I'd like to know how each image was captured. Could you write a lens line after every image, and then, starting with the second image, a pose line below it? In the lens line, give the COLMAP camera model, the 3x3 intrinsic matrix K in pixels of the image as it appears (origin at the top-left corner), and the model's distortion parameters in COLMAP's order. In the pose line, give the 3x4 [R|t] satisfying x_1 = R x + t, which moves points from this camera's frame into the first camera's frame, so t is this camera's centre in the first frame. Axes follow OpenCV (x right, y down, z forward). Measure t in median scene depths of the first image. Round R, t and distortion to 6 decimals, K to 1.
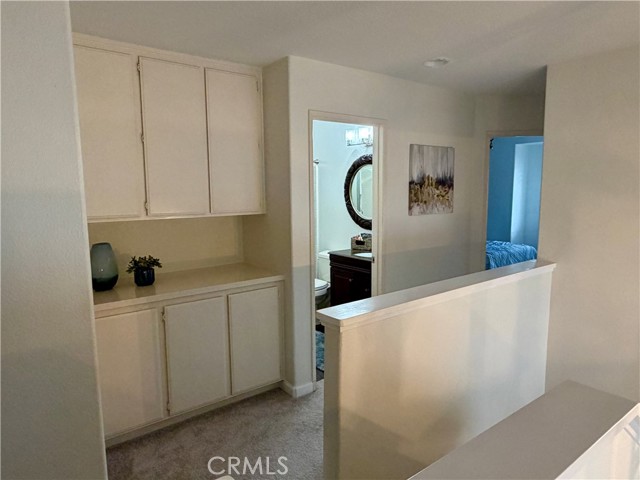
lens RADIAL K [[425.6, 0, 320.1], [0, 425.6, 240.7], [0, 0, 1]] dist [-0.004163, 0.009430]
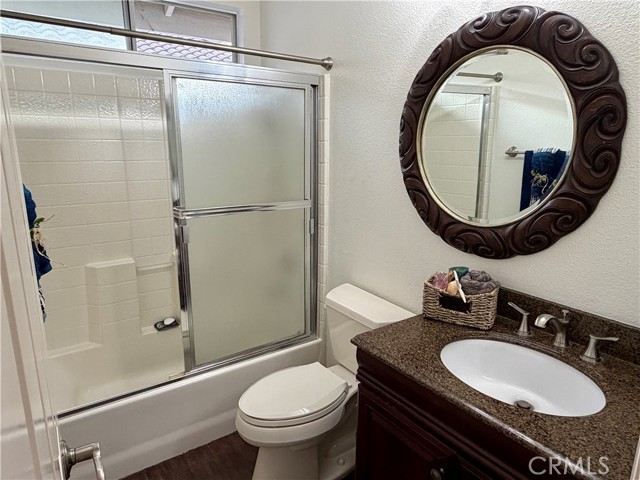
lens RADIAL K [[425.6, 0, 321.0], [0, 425.6, 239.6], [0, 0, 1]] dist [-0.004163, 0.009430]
pose [[0.998733, 0.015927, -0.047729, 0.008851], [-0.011112, 0.994975, 0.099506, -0.067146], [0.049074, -0.098850, 0.993892, 0.640536]]
